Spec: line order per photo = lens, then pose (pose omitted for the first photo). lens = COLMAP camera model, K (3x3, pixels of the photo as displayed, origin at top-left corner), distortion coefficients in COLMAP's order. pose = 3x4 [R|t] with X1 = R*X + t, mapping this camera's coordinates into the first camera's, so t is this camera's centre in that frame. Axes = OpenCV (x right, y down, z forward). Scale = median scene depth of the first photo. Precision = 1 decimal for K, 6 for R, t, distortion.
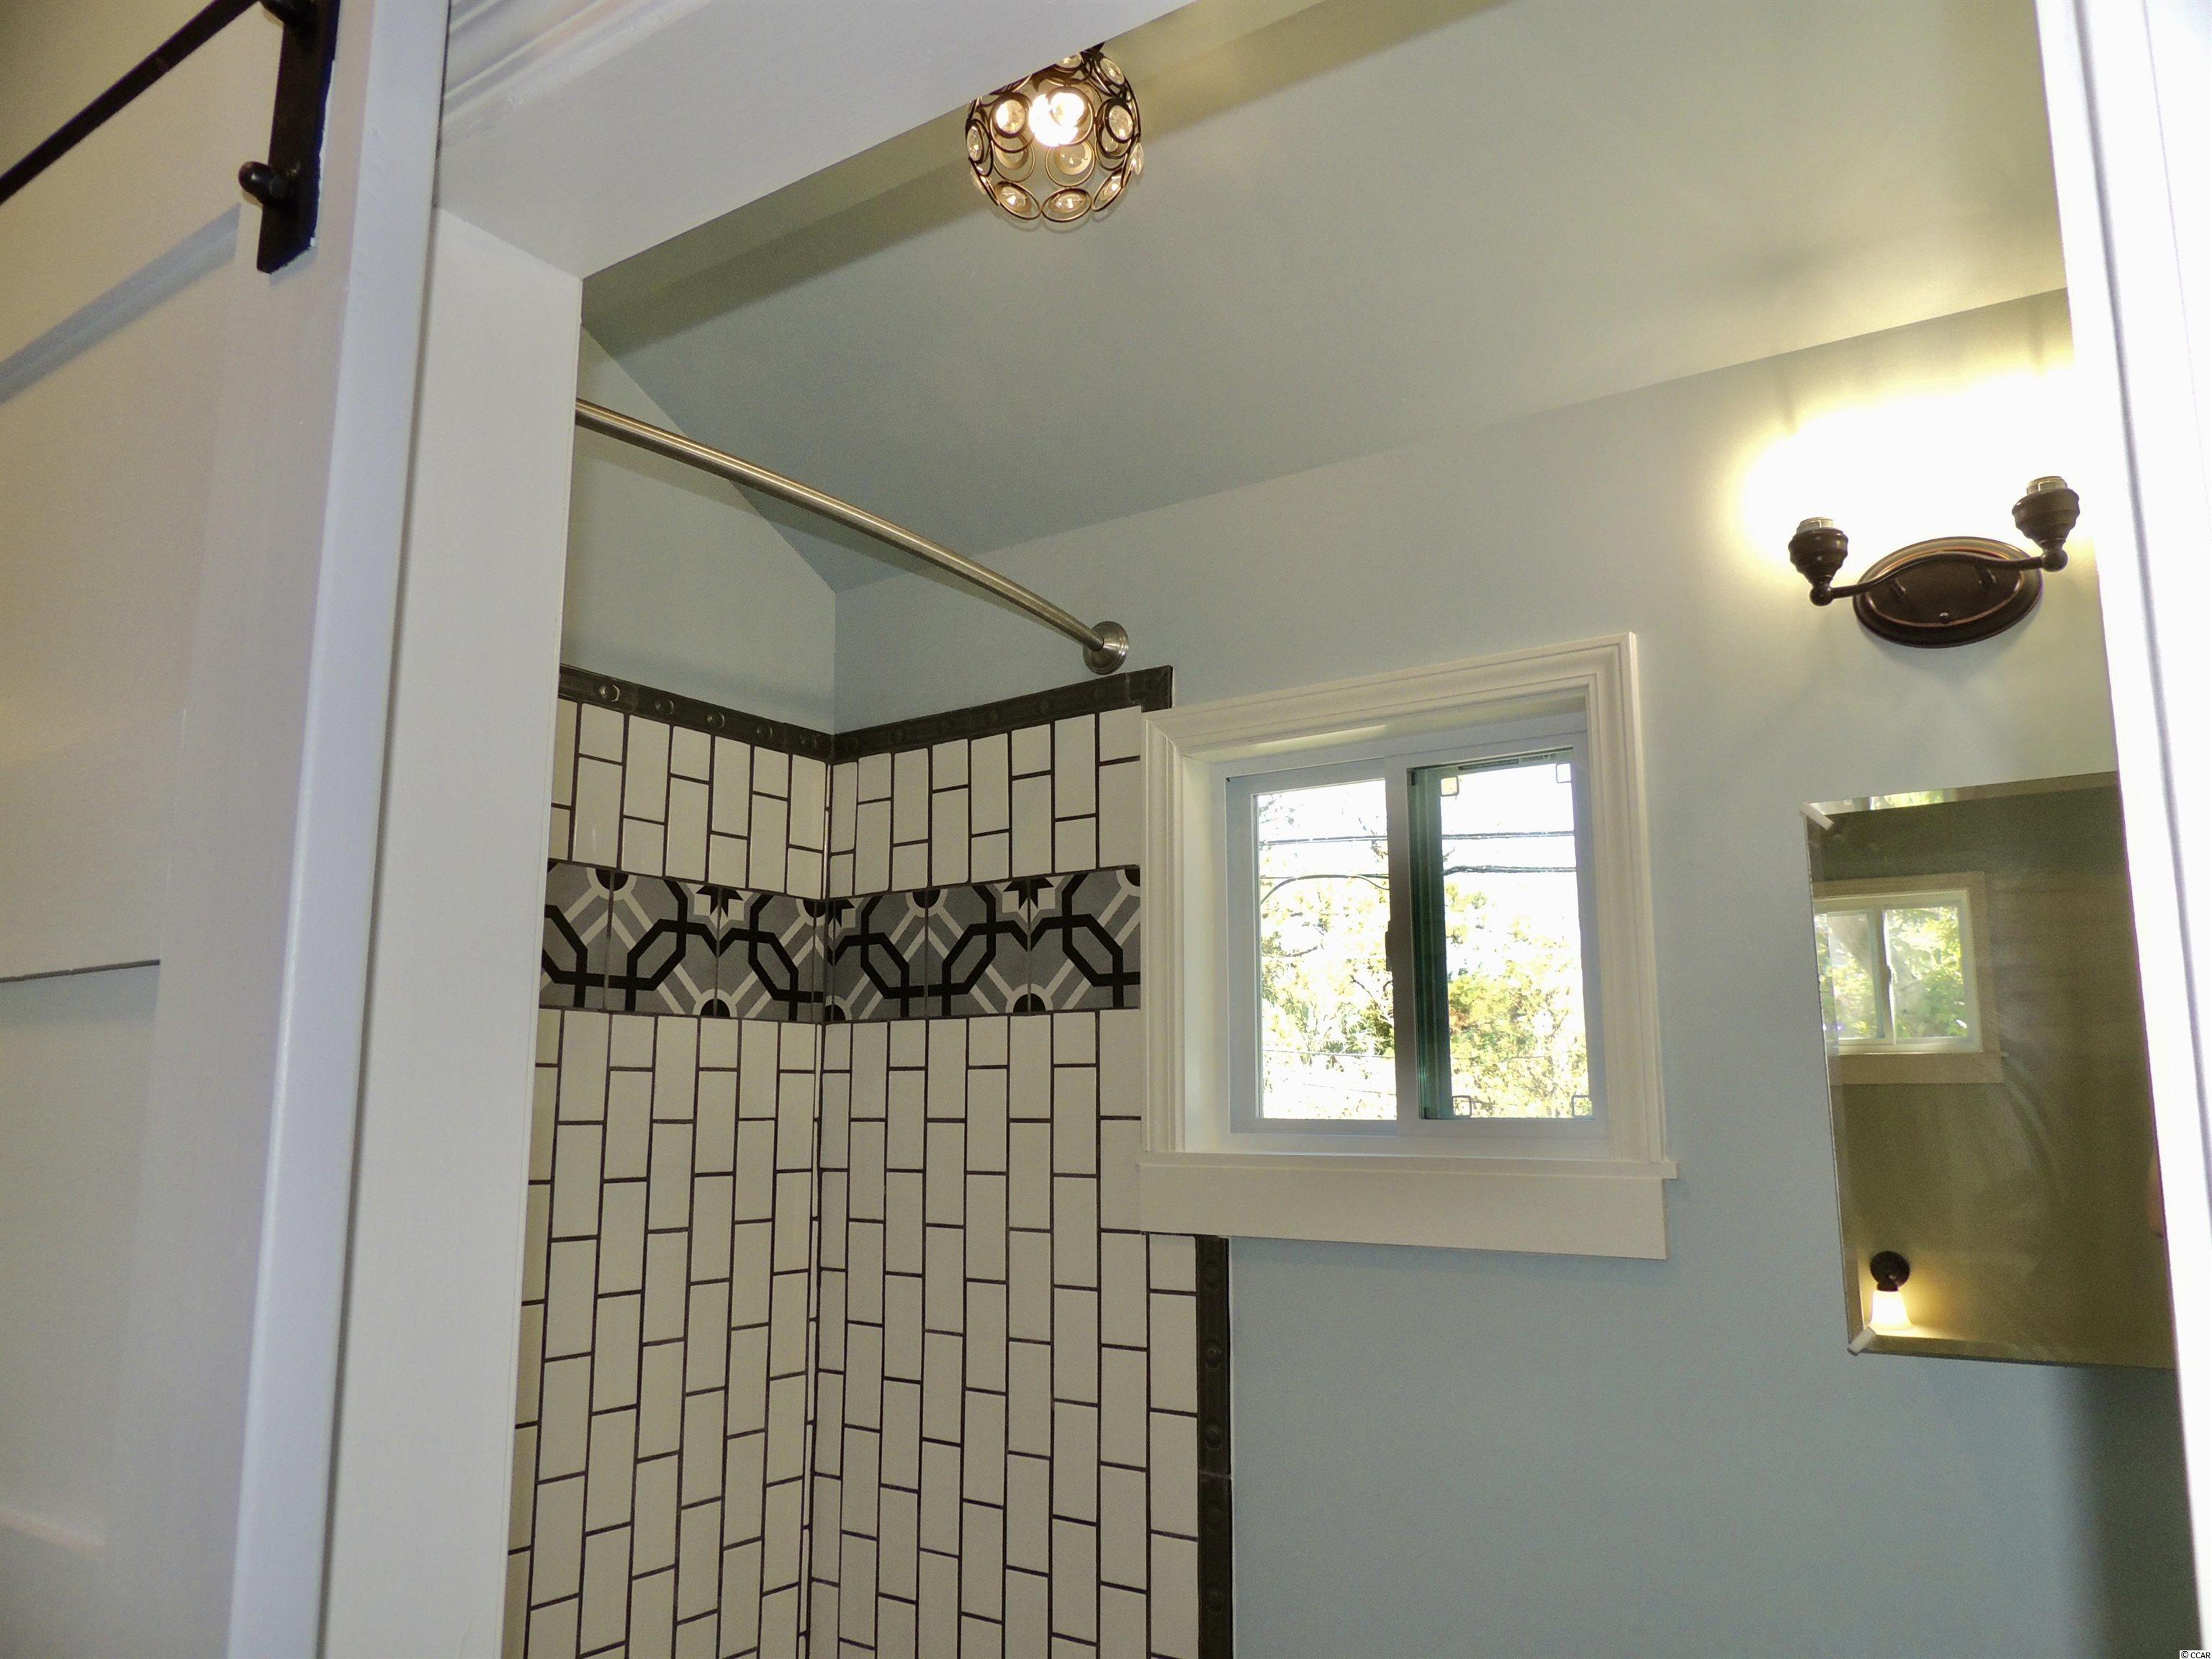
lens RADIAL K [[1575.5, 0, 1101.2], [0, 1575.5, 823.8], [0, 0, 1]] dist [-0.020469, 0.002855]
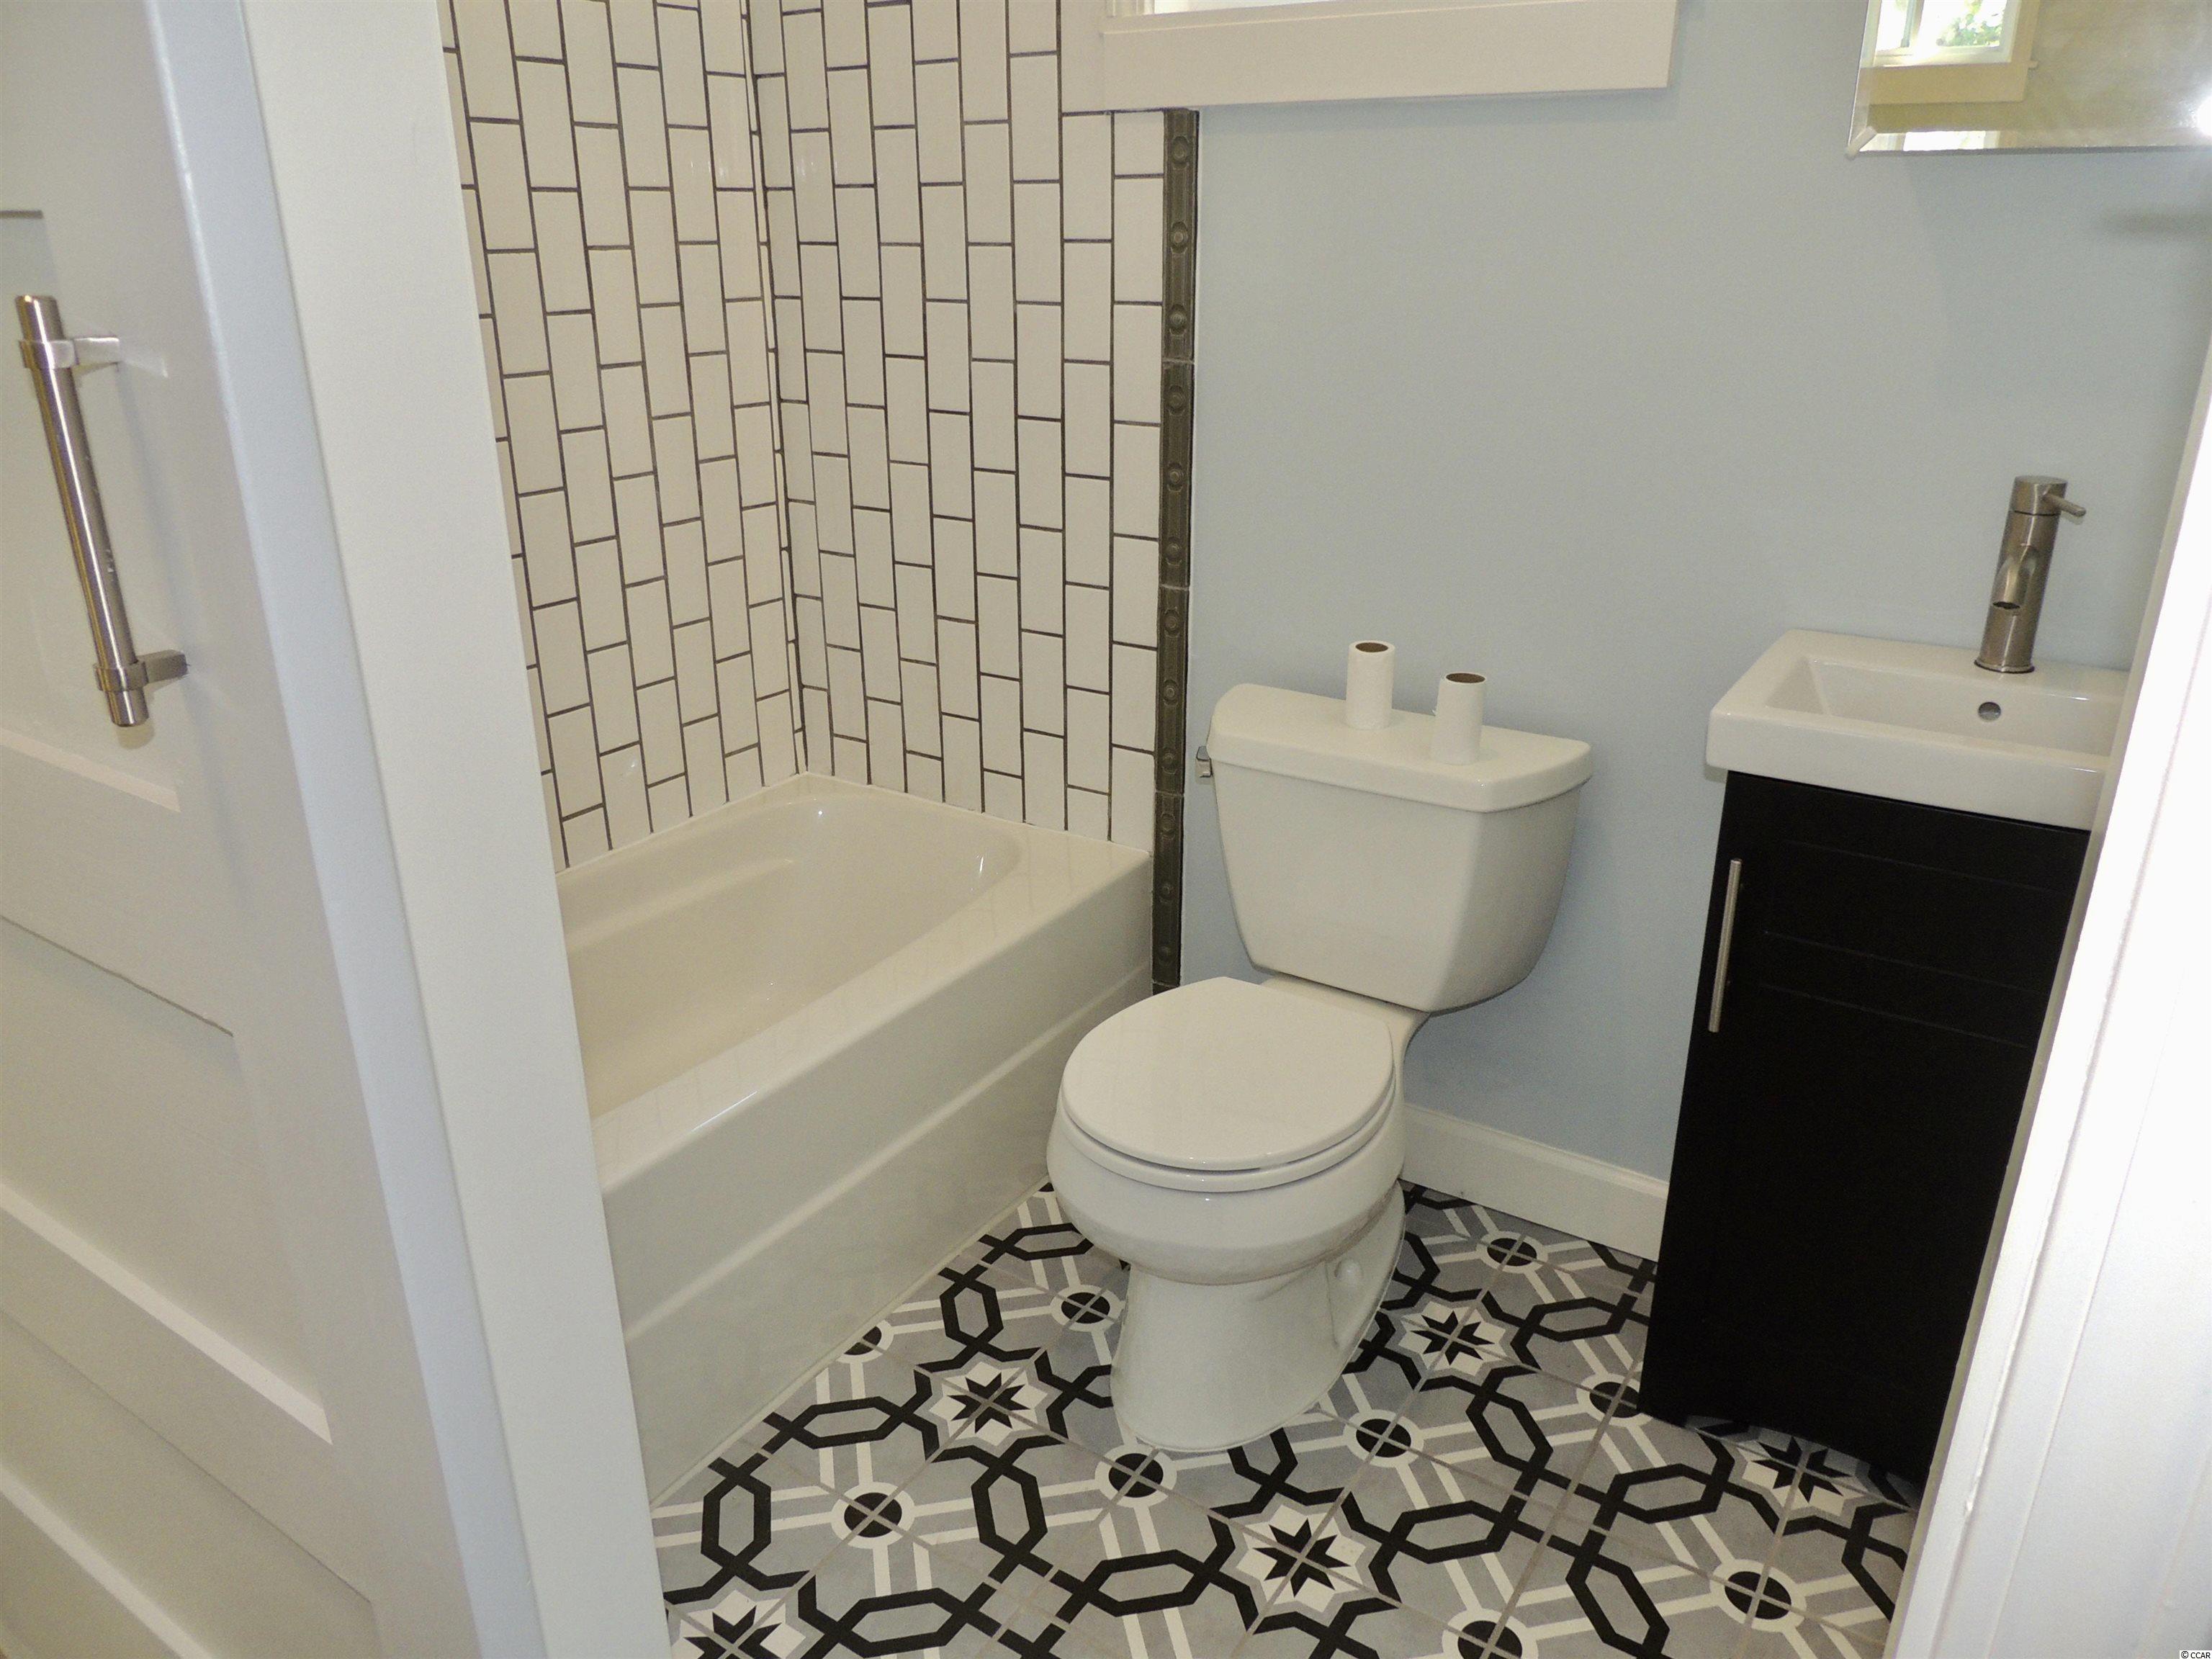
lens RADIAL K [[1575.5, 0, 1101.8], [0, 1575.5, 833.3], [0, 0, 1]] dist [-0.020469, 0.002855]
pose [[0.999638, -0.012065, 0.024033, -0.004144], [-0.002253, 0.852977, 0.521944, 0.130685], [-0.026797, -0.521810, 0.852641, -0.015202]]
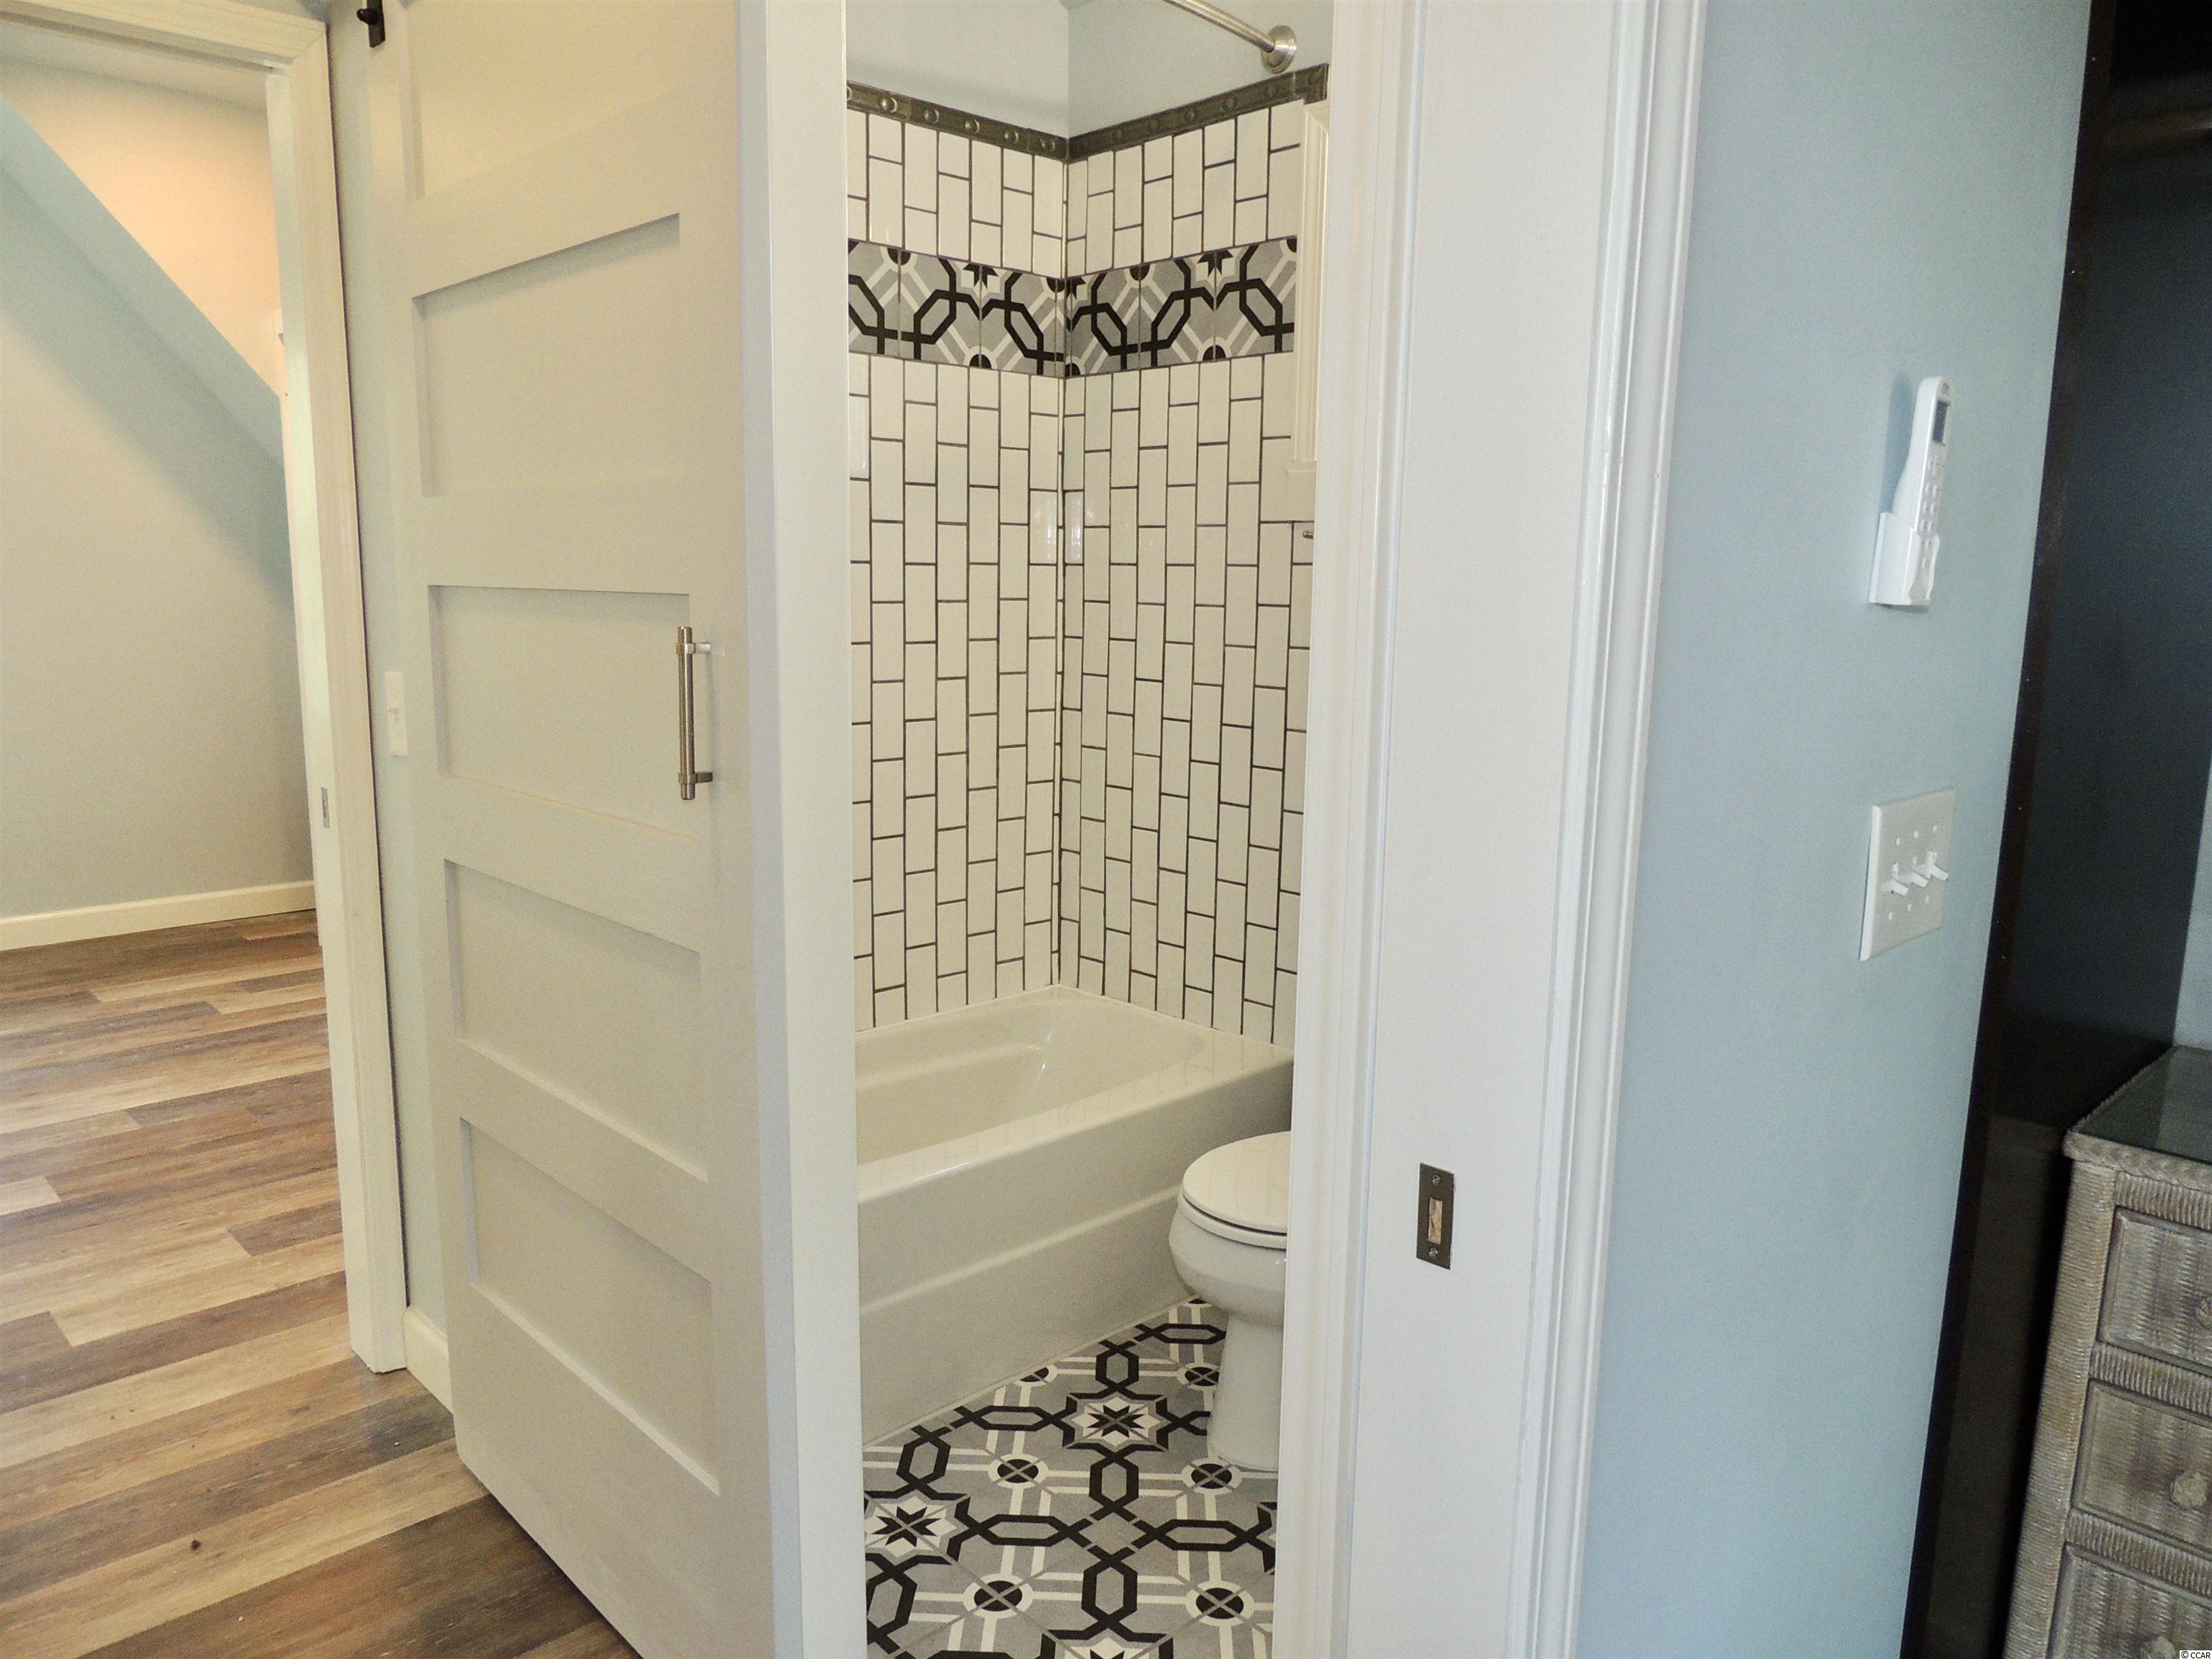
lens RADIAL K [[1575.5, 0, 1102.7], [0, 1575.5, 819.9], [0, 0, 1]] dist [-0.020469, 0.002855]
pose [[0.981402, 0.045957, -0.186382, 0.124844], [0.017613, 0.945267, 0.325822, 0.054980], [0.191155, -0.323045, 0.926877, -0.344999]]
